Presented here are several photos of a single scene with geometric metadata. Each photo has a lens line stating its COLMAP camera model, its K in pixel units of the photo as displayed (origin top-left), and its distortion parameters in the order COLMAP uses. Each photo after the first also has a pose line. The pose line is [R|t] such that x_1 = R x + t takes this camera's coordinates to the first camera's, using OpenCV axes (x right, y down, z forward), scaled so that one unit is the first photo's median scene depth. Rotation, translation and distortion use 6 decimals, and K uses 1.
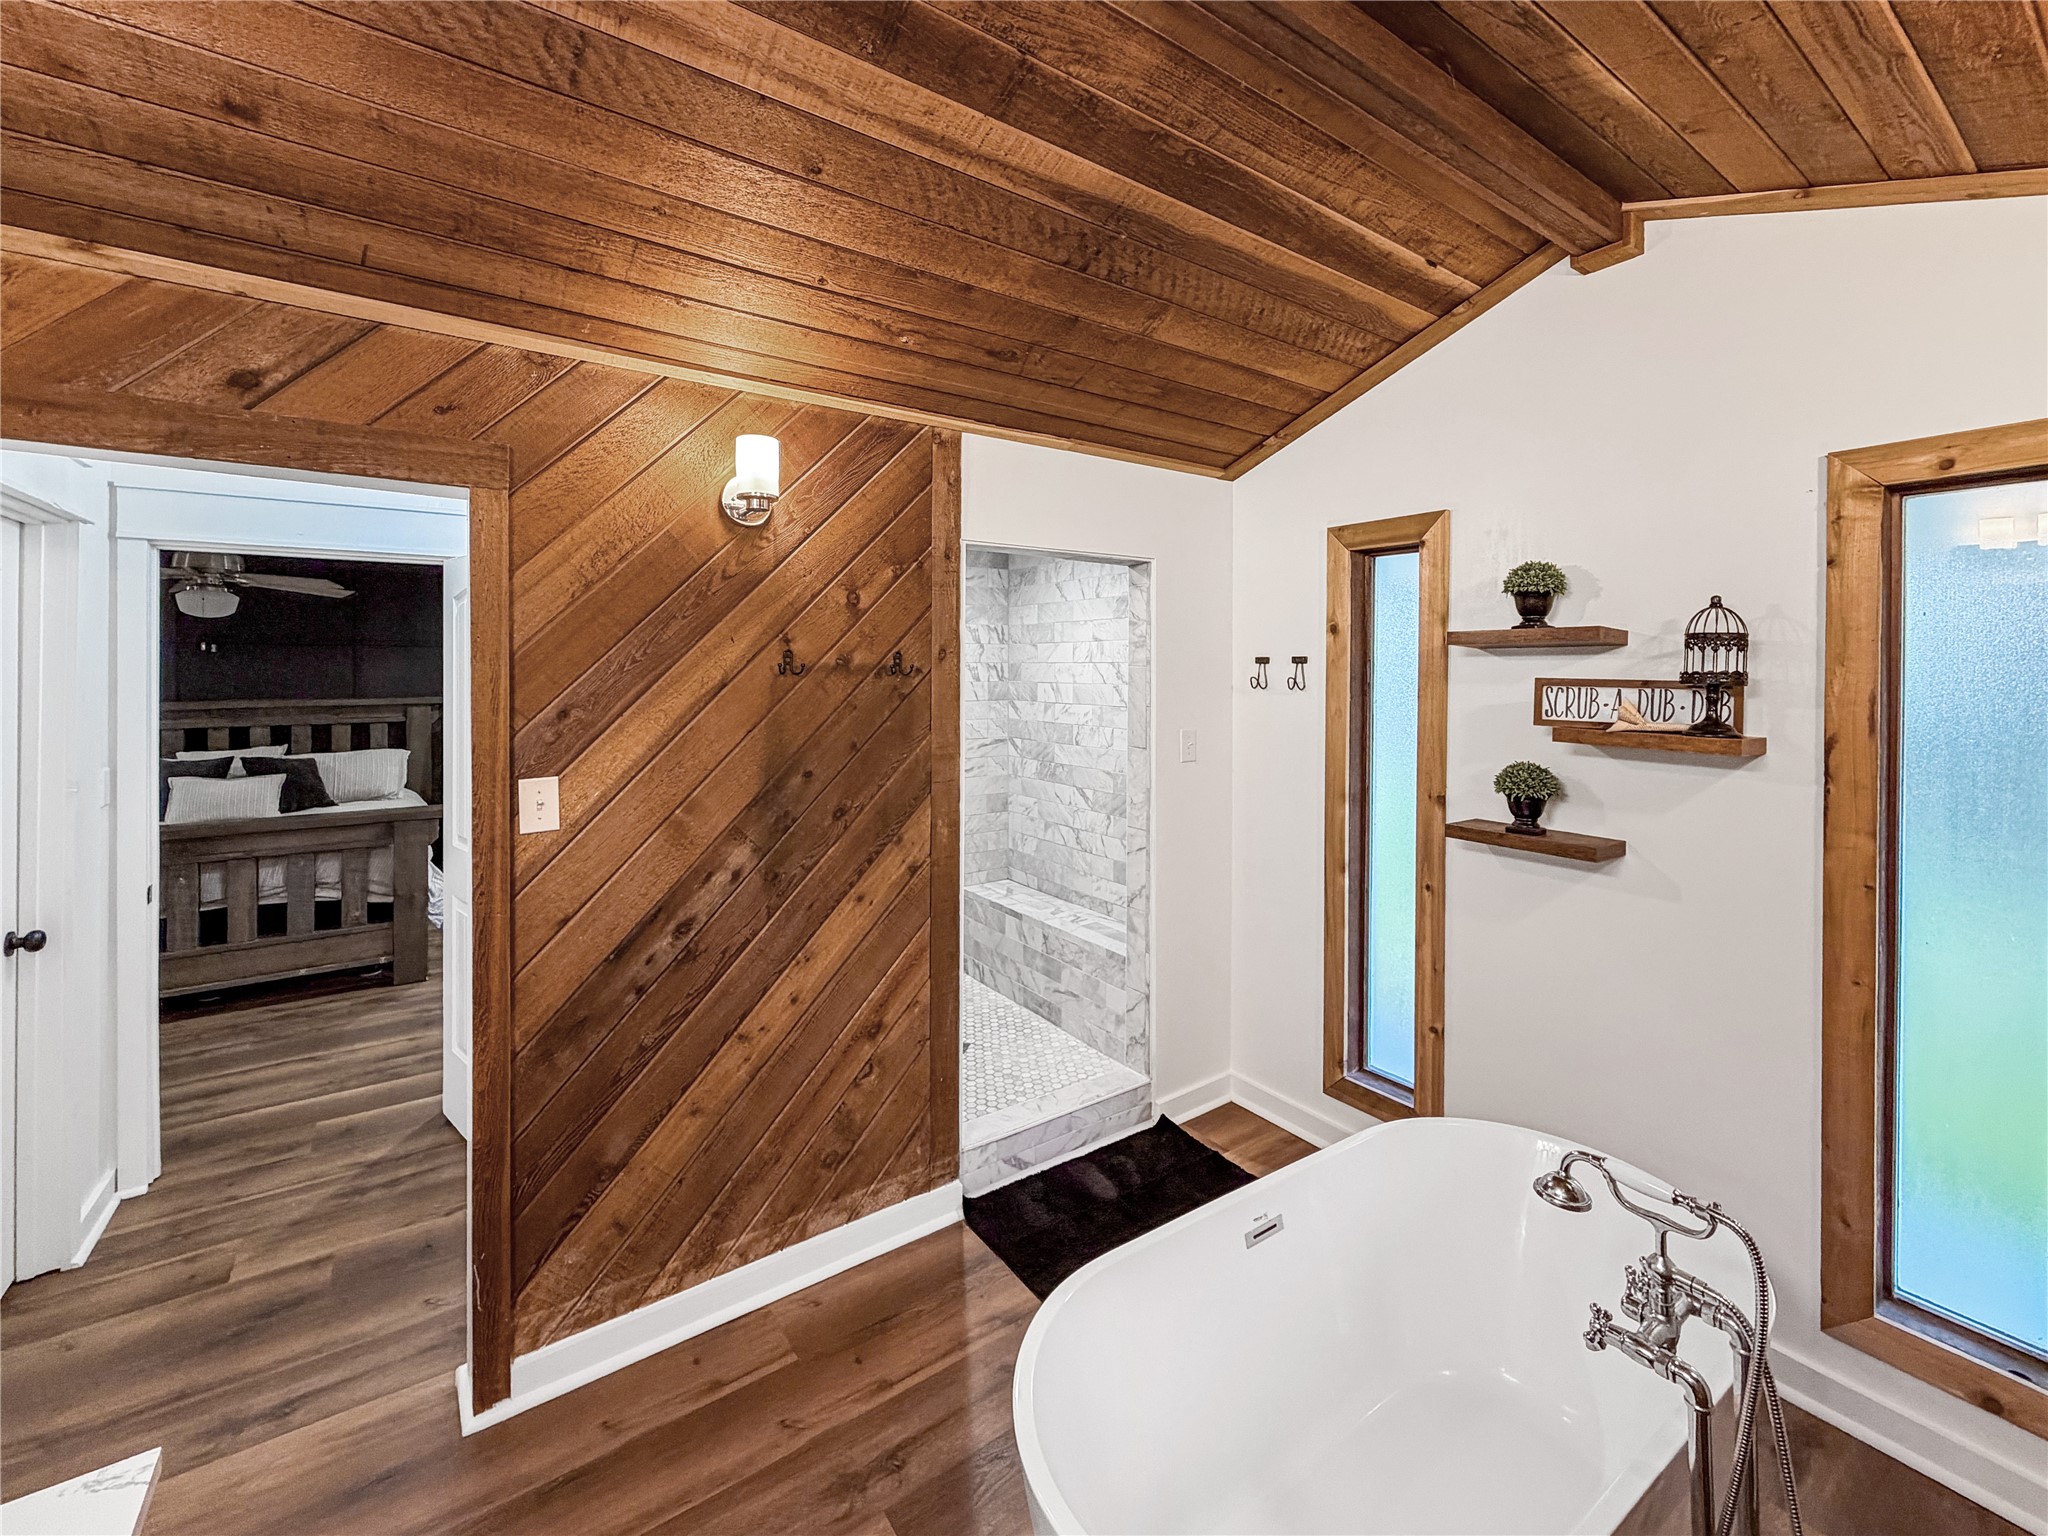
lens RADIAL K [[832.0, 0, 1055.0], [0, 832.0, 685.8], [0, 0, 1]] dist [0.001195, -0.000339]
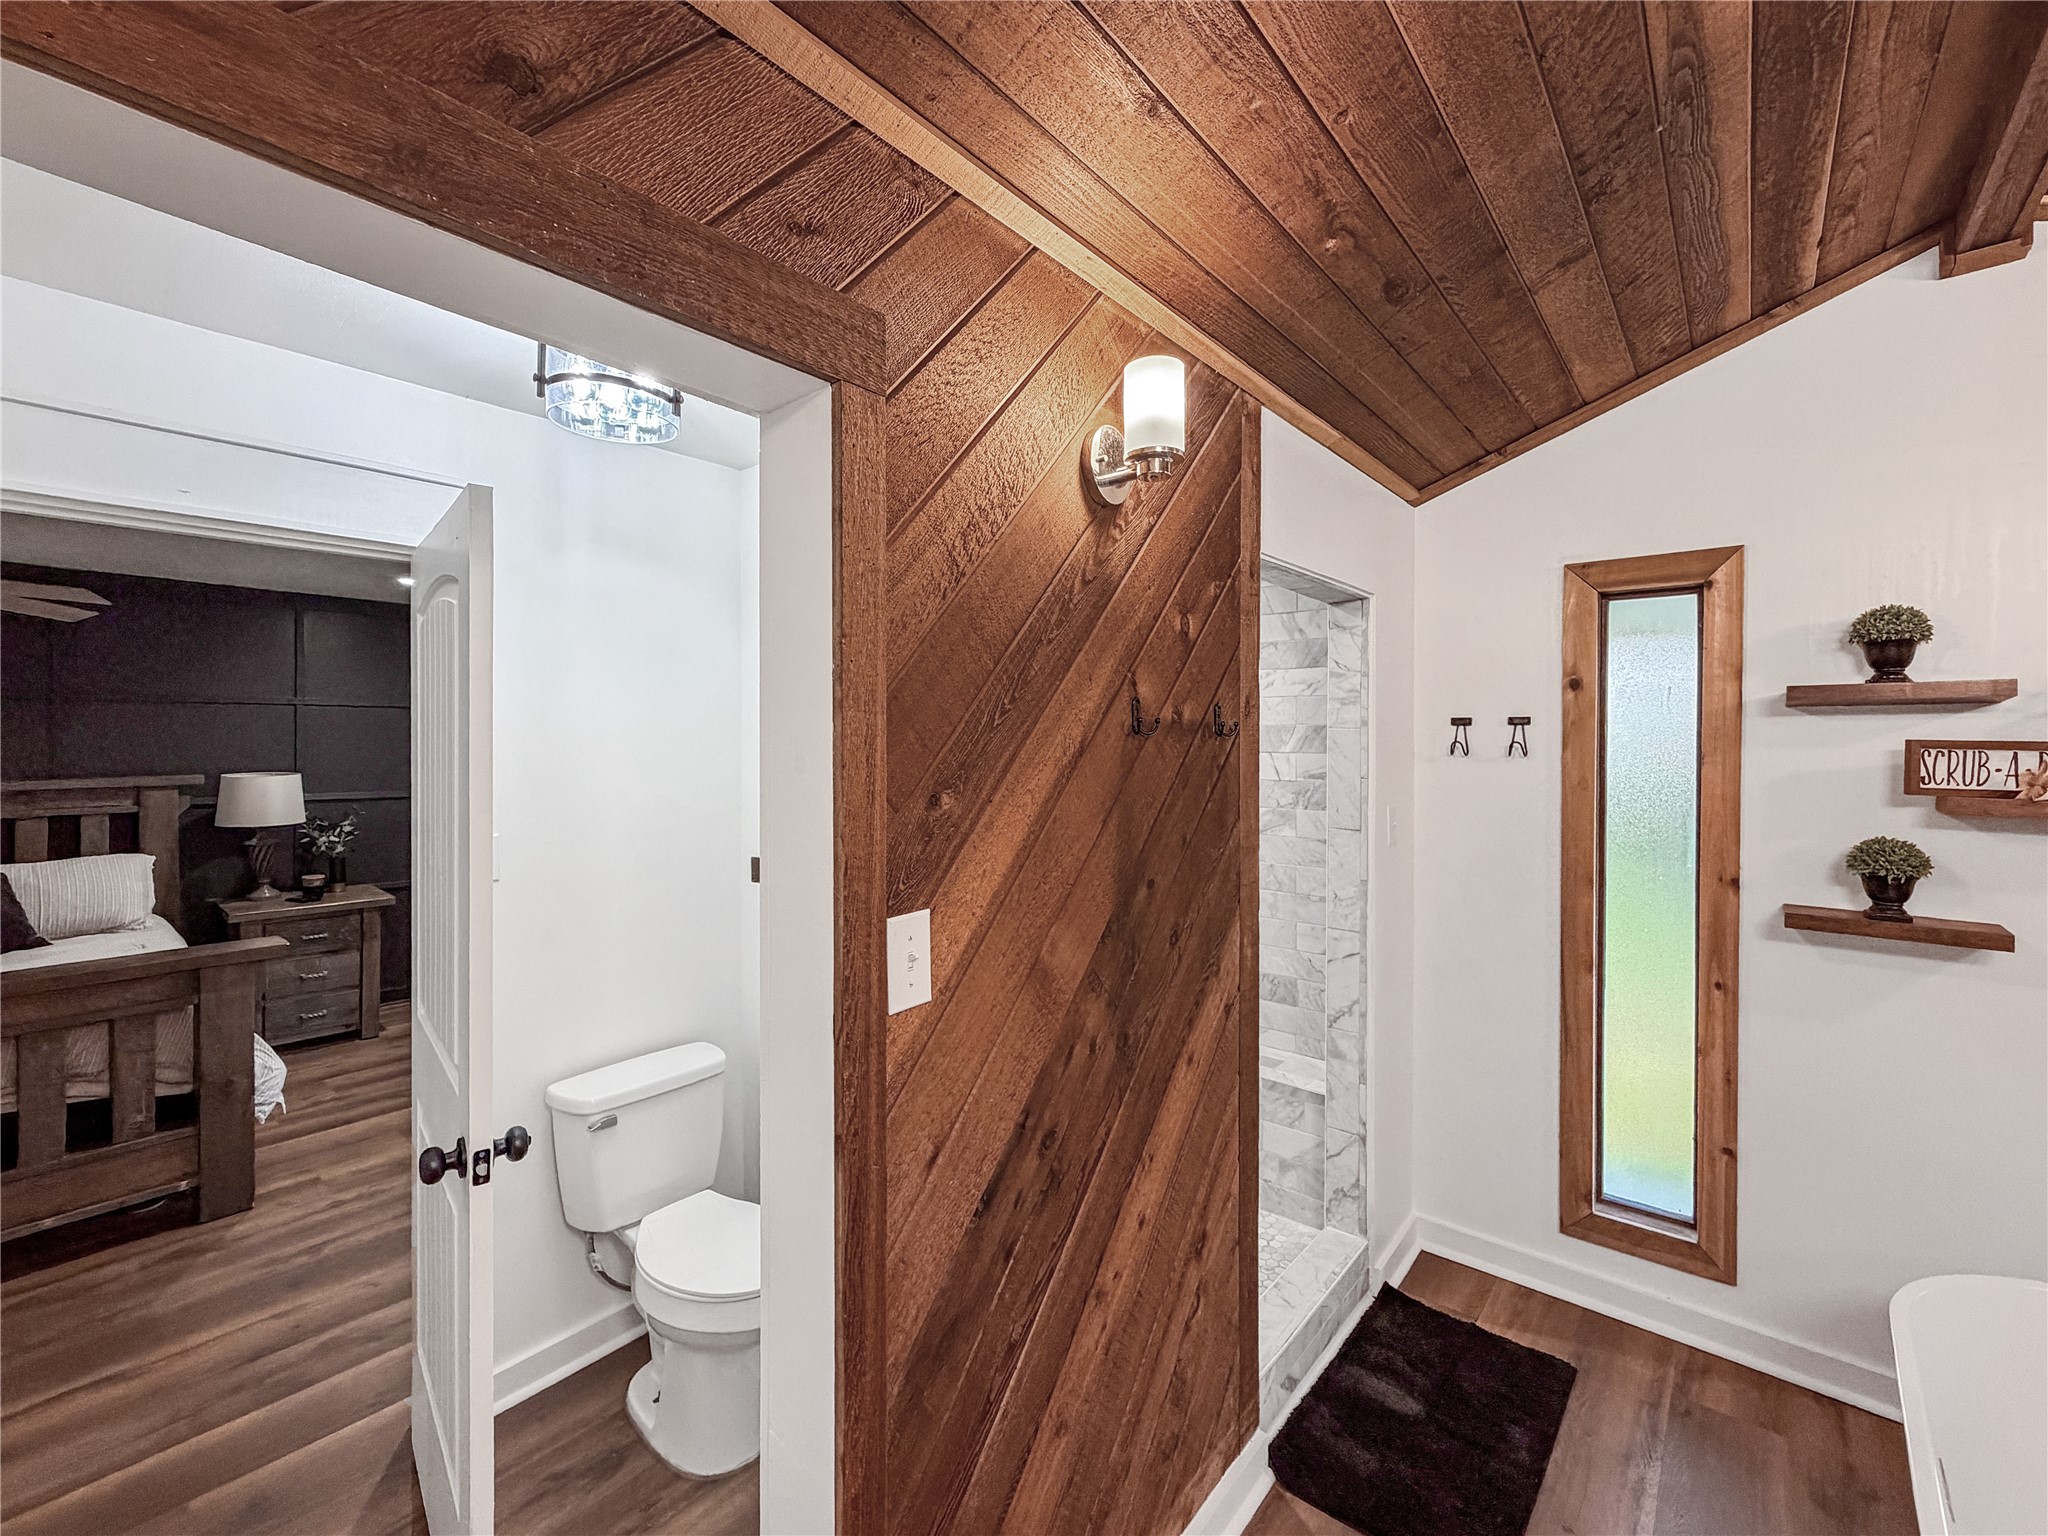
lens RADIAL K [[875.5, 0, 966.1], [0, 875.5, 758.6], [0, 0, 1]] dist [0.000141, 0.000328]
pose [[0.975643, -0.005336, 0.219299, -0.545328], [0.005054, 0.999986, 0.001846, 0.003154], [-0.219305, -0.000693, 0.975656, 0.313626]]
